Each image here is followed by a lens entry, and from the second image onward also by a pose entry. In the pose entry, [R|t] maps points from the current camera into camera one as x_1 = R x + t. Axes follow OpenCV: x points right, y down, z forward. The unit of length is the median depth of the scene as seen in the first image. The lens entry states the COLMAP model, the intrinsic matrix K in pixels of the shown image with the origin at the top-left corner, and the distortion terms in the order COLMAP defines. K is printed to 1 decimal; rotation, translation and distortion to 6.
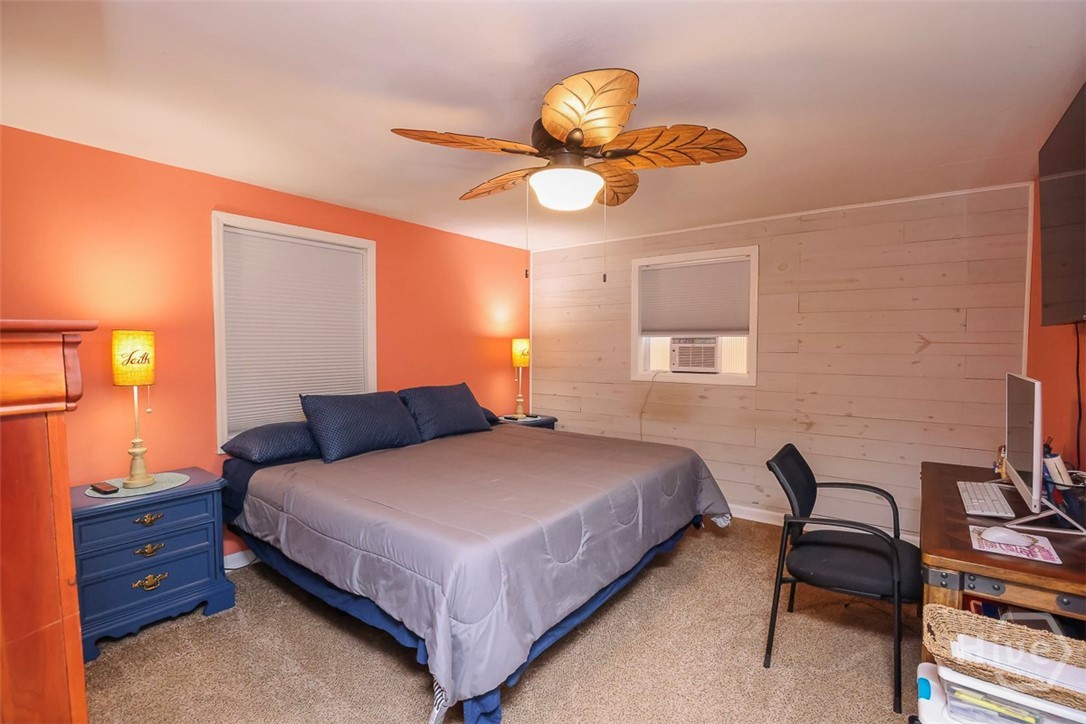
lens RADIAL K [[507.7, 0, 548.1], [0, 507.7, 355.7], [0, 0, 1]] dist [-0.022422, 0.001142]
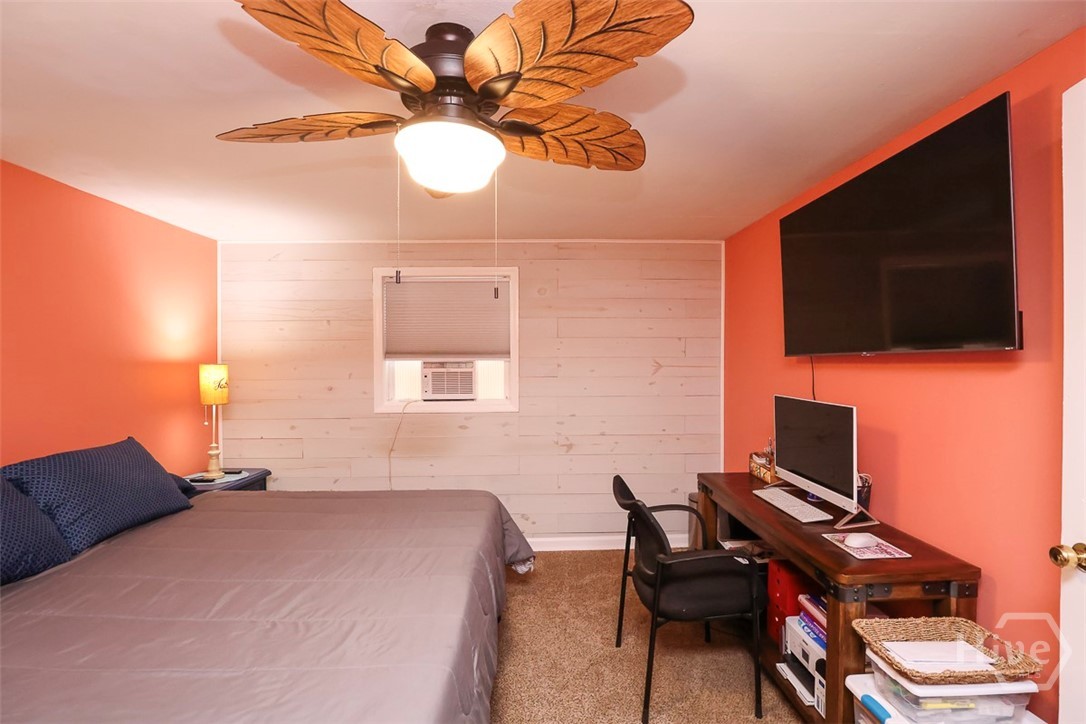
lens RADIAL K [[507.7, 0, 542.8], [0, 507.7, 362.1], [0, 0, 1]] dist [-0.022422, 0.001142]
pose [[0.780500, -0.008755, 0.625094, -0.154889], [0.019577, 0.999754, -0.010443, -0.023178], [-0.624849, 0.020388, 0.780479, 0.203444]]
